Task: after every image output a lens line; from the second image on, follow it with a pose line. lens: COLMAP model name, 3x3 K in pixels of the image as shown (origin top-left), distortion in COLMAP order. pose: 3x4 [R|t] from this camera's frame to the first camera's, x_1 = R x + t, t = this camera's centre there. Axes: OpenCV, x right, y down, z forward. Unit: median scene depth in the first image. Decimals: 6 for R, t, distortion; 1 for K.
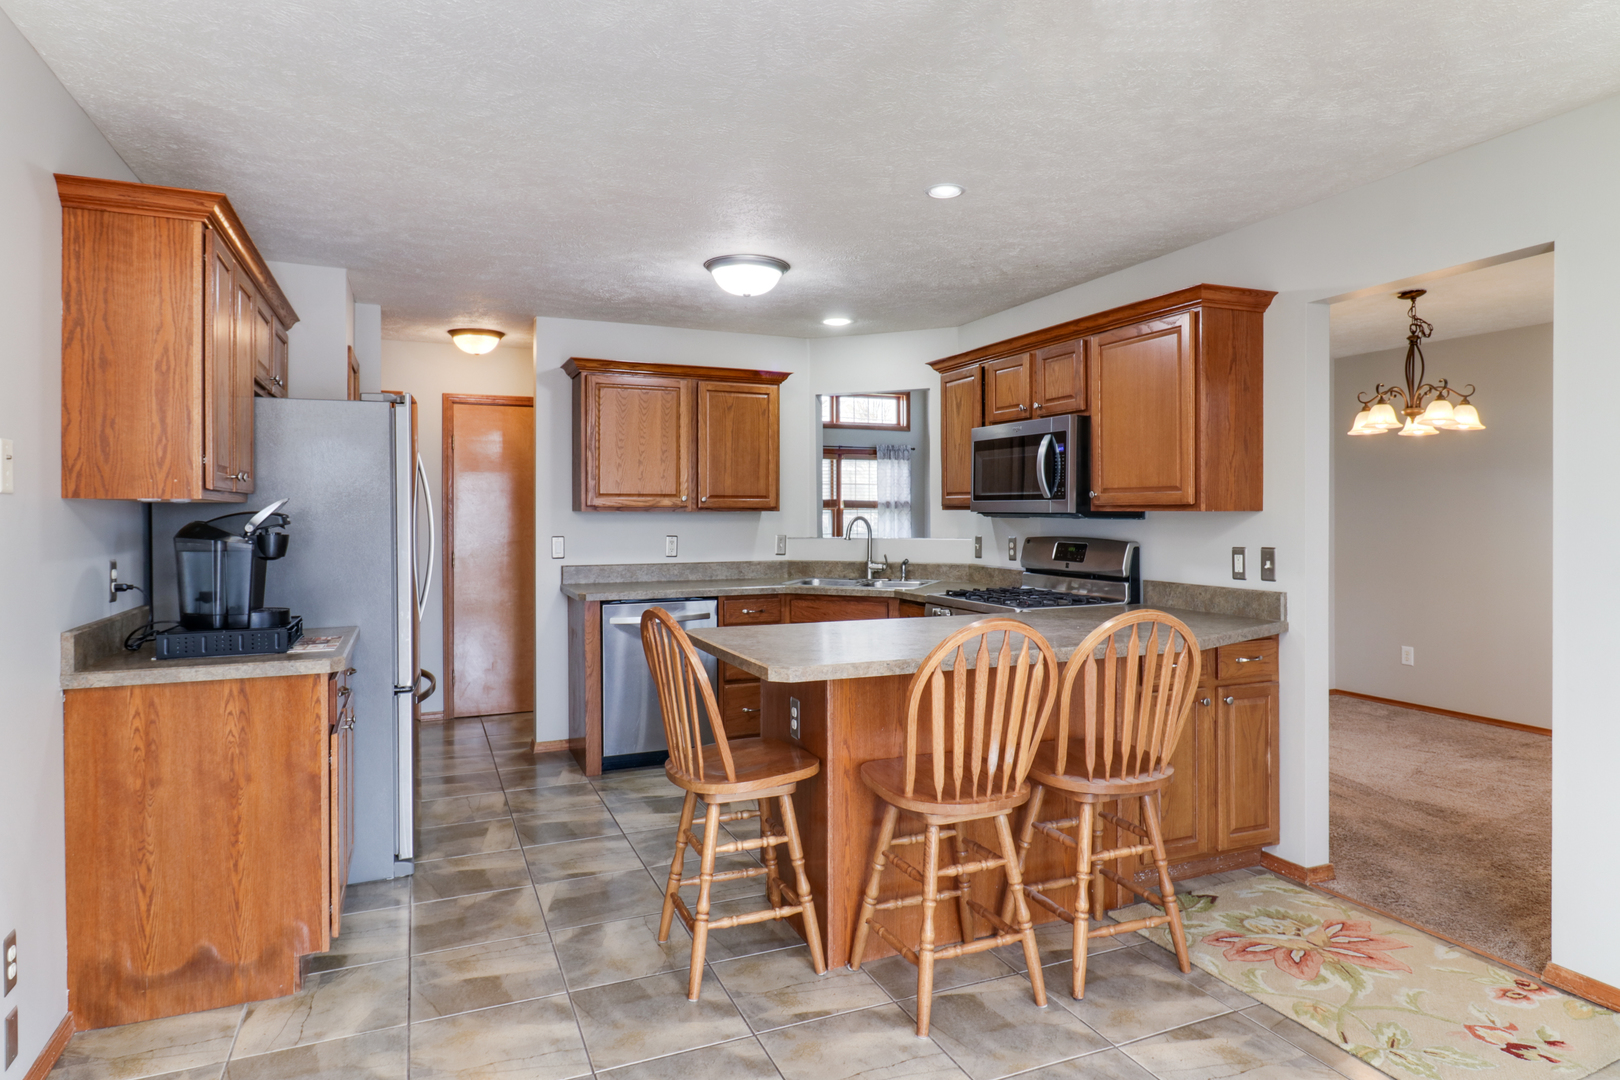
lens RADIAL K [[925.8, 0, 817.0], [0, 925.8, 528.3], [0, 0, 1]] dist [-0.003572, 0.009502]
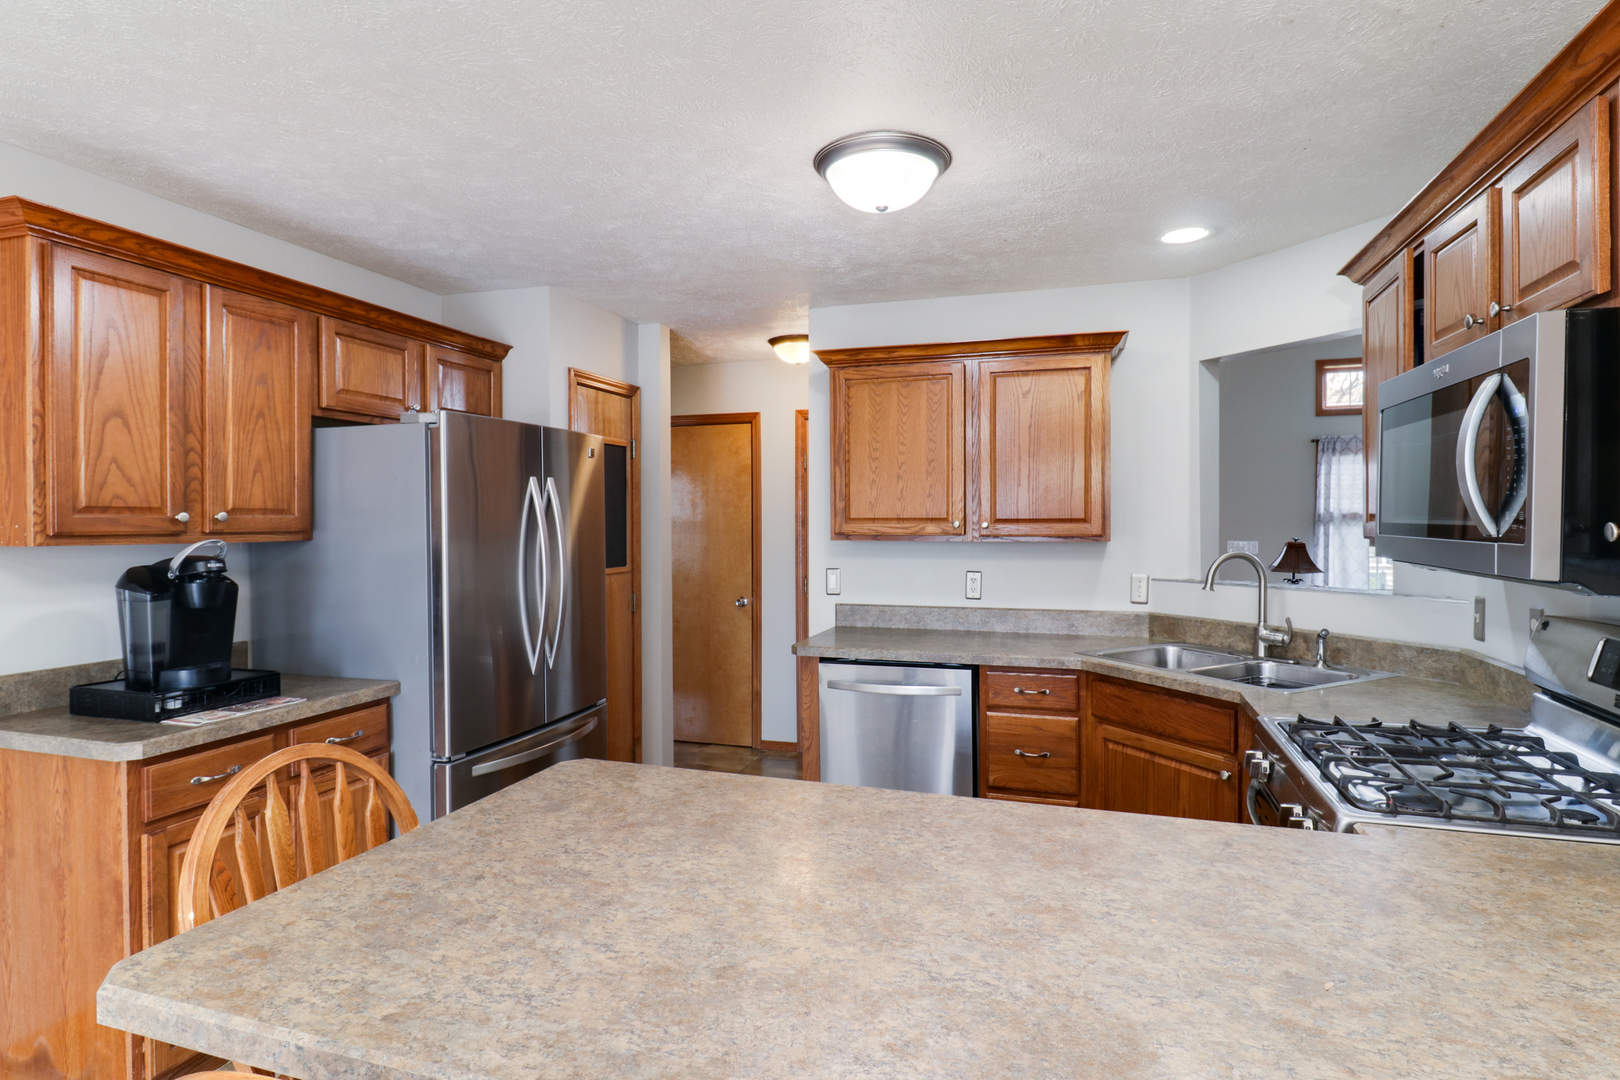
lens RADIAL K [[842.1, 0, 766.5], [0, 842.1, 542.4], [0, 0, 1]] dist [-0.001676, -0.003314]
pose [[0.751660, 0.013412, -0.659415, 0.236019], [-0.008478, 0.999907, 0.010673, -0.030018], [0.659497, -0.002432, 0.751704, 0.508268]]
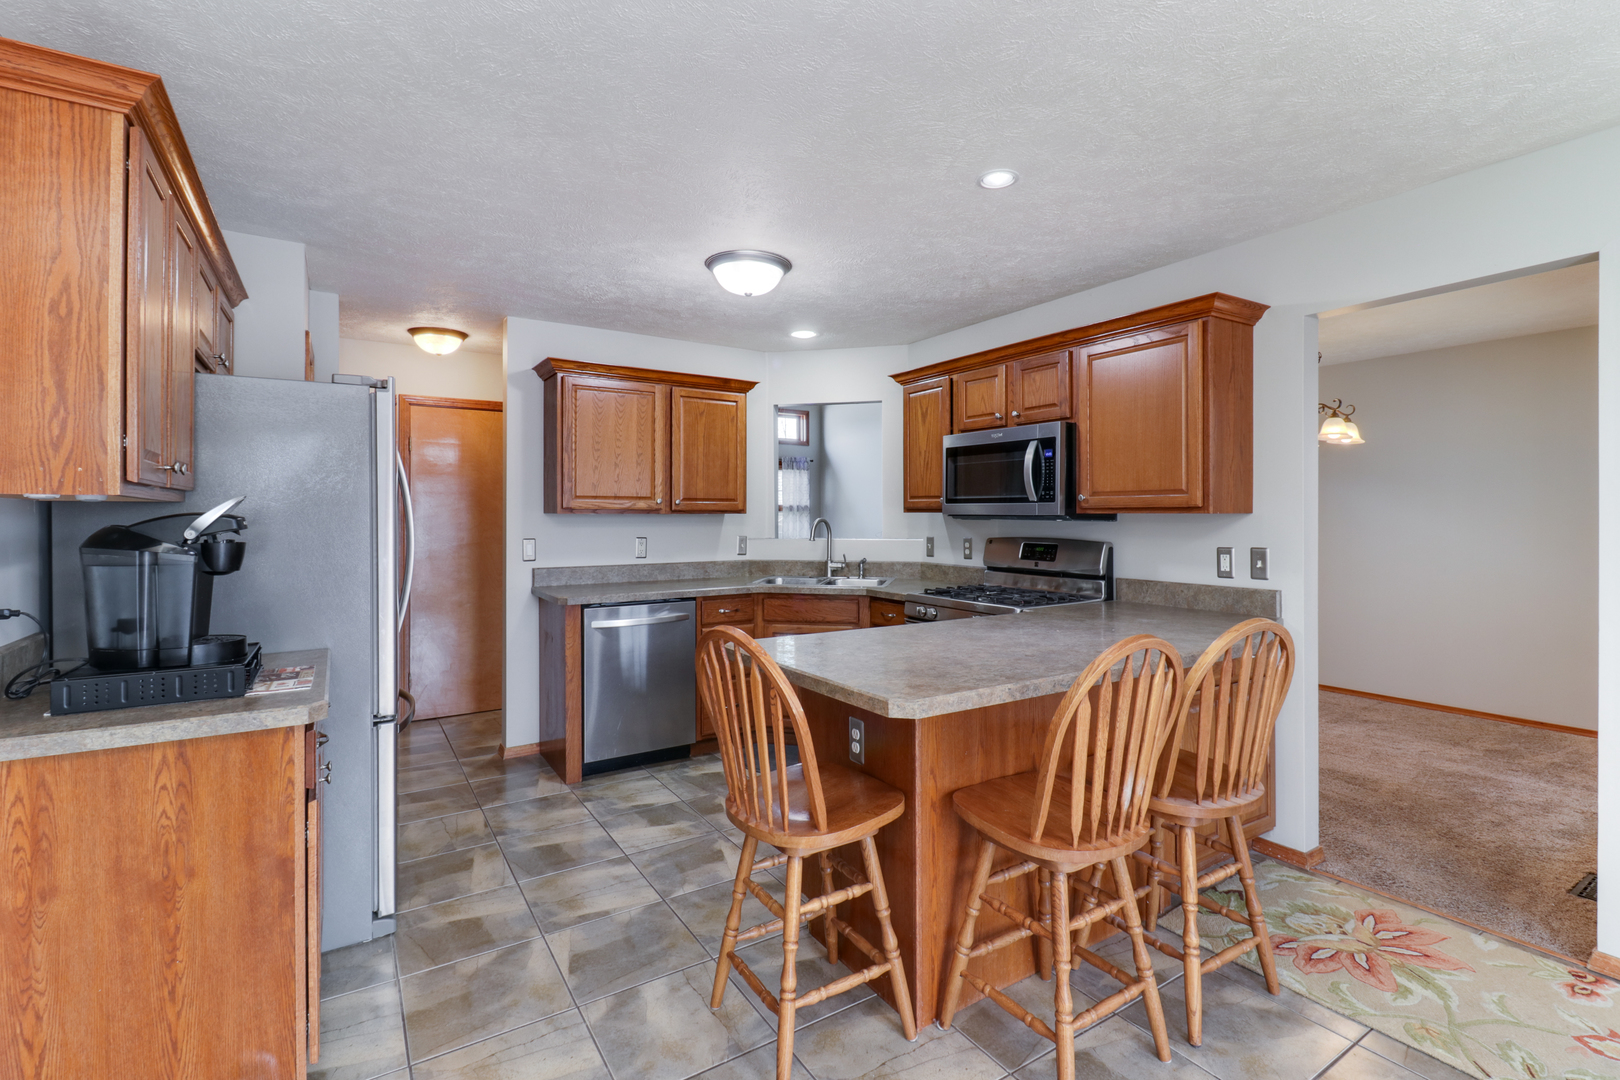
lens RADIAL K [[752.8, 0, 812.2], [0, 752.8, 522.7], [0, 0, 1]] dist [0.007833, -0.006225]
pose [[0.988742, -0.001261, 0.149628, -0.128724], [0.002368, 0.999971, -0.007224, -0.002671], [-0.149615, 0.007497, 0.988716, 0.198472]]
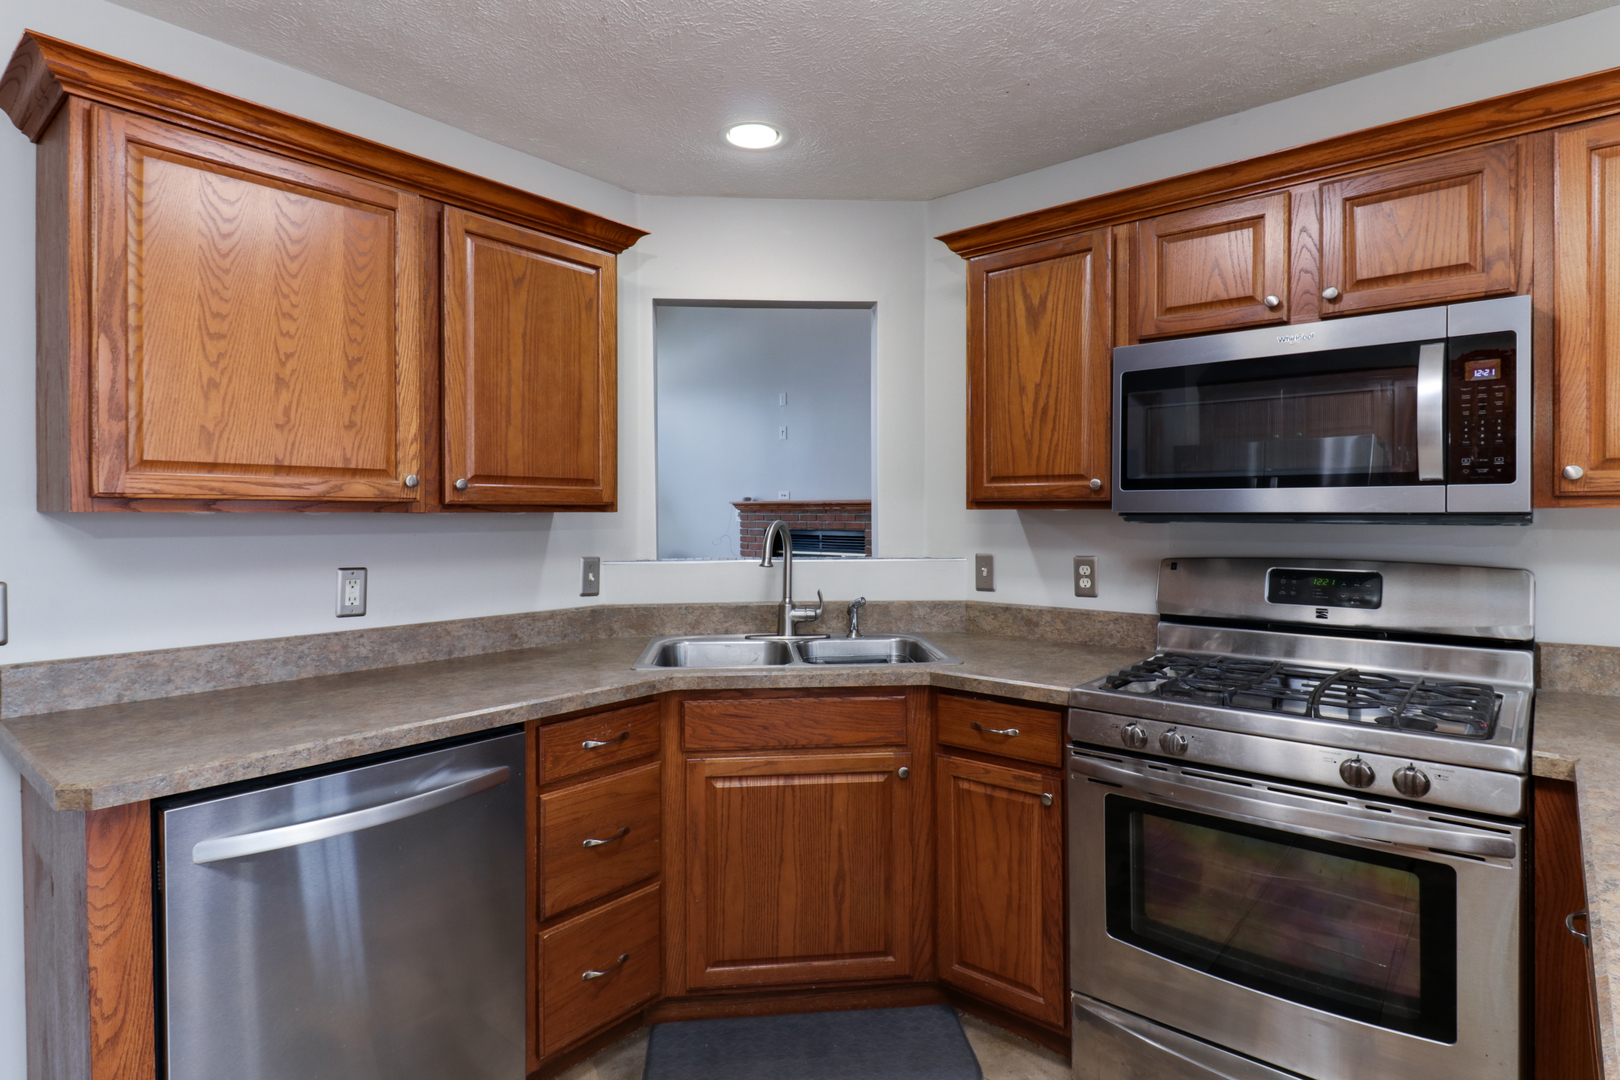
lens RADIAL K [[842.1, 0, 910.6], [0, 842.1, 519.7], [0, 0, 1]] dist [-0.001676, -0.003314]
pose [[0.859780, -0.005586, 0.510634, -0.182770], [0.011064, 0.999909, -0.007692, -0.012382], [-0.510545, 0.012263, 0.859764, 0.723789]]
